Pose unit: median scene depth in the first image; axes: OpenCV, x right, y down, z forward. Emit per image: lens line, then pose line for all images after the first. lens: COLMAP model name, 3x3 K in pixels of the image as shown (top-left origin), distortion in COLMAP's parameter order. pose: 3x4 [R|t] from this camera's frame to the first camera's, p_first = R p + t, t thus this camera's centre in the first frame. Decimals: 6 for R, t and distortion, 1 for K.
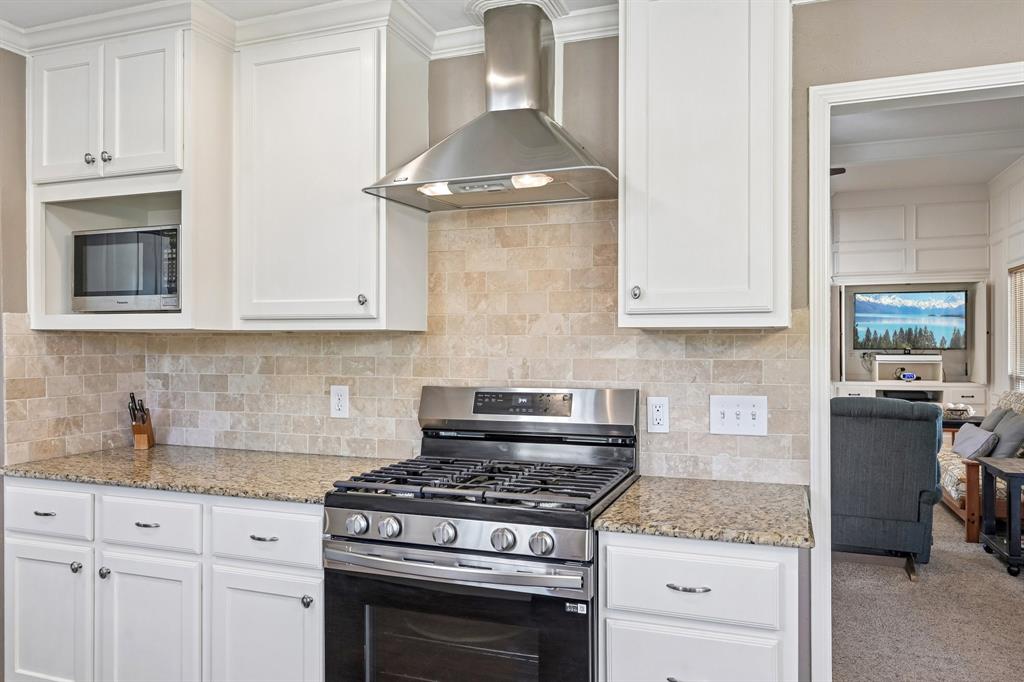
lens RADIAL K [[712.9, 0, 518.4], [0, 712.9, 346.8], [0, 0, 1]] dist [-0.008415, 0.000787]
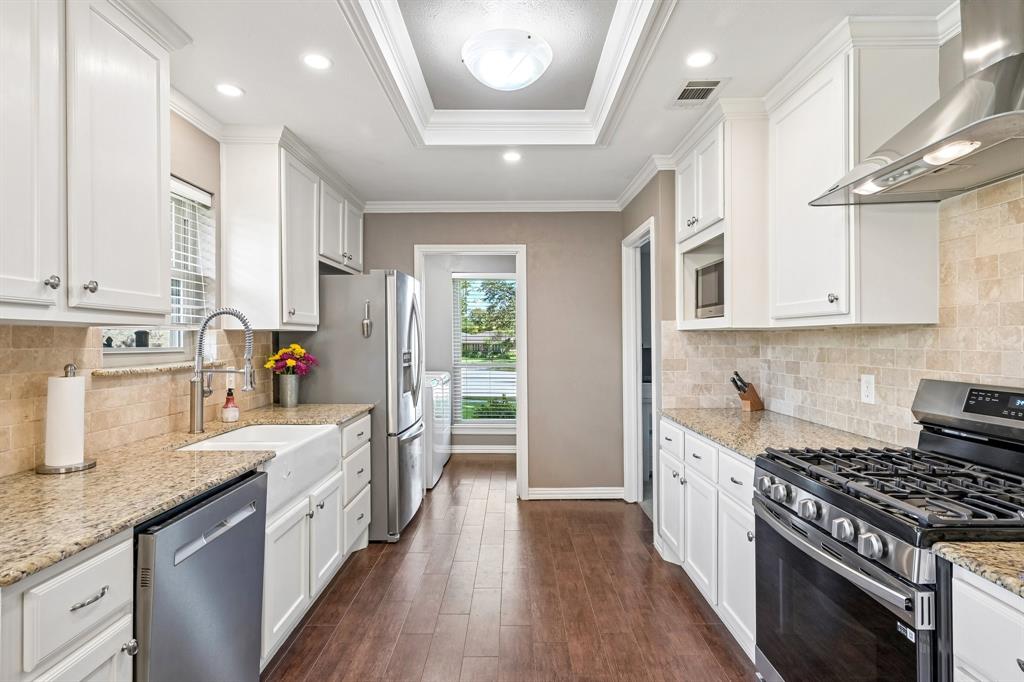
lens RADIAL K [[525.7, 0, 513.1], [0, 525.7, 336.4], [0, 0, 1]] dist [0.003195, -0.001346]
pose [[0.342204, -0.009149, -0.939581, 0.353844], [0.000851, 0.999955, -0.009426, 0.002280], [0.939625, 0.002426, 0.342196, 0.205832]]
